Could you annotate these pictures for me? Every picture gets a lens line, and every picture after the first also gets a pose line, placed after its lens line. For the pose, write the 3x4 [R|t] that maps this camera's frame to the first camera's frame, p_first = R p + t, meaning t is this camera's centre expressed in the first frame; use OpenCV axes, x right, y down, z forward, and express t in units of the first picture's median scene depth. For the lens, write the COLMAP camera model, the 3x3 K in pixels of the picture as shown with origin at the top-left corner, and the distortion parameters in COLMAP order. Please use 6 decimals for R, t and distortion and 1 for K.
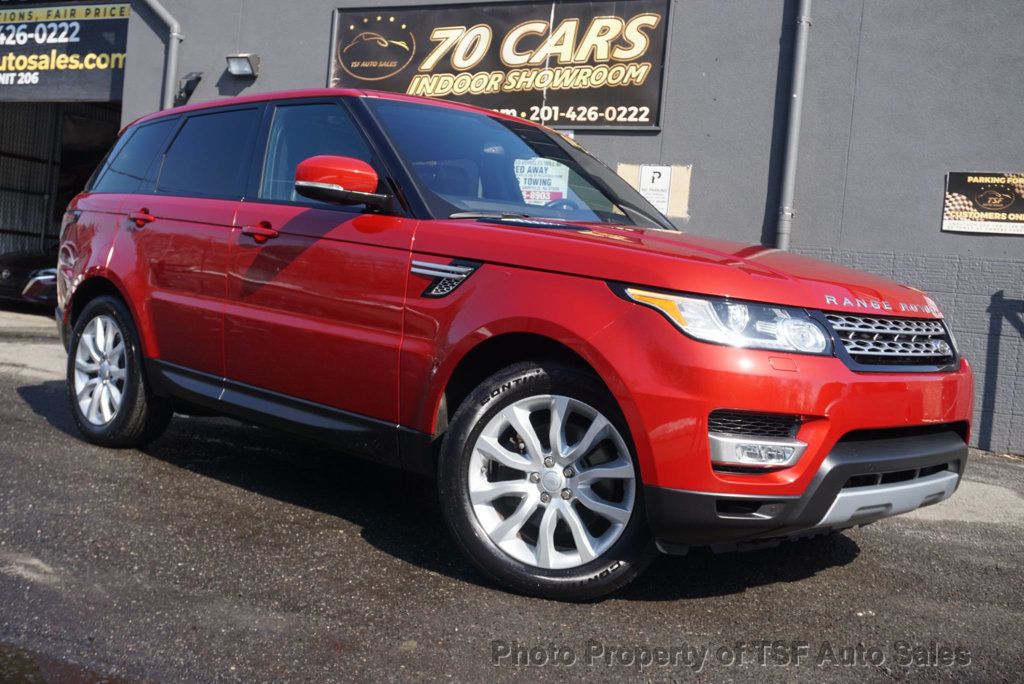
lens RADIAL K [[1169.8, 0, 514.3], [0, 1169.8, 347.3], [0, 0, 1]] dist [0.019403, 0.000000]
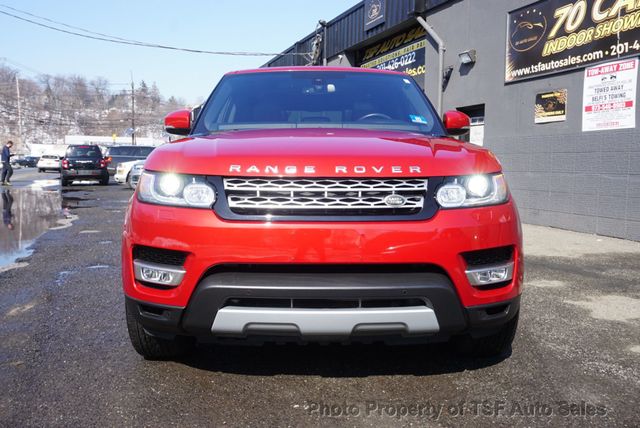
lens RADIAL K [[622.9, 0, 318.7], [0, 622.9, 207.7], [0, 0, 1]] dist [0.028233, 0.000000]
pose [[0.713251, -0.032787, -0.700141, 0.304205], [0.019683, 0.999448, -0.026751, 0.009677], [0.700632, 0.005299, 0.713503, 0.192498]]
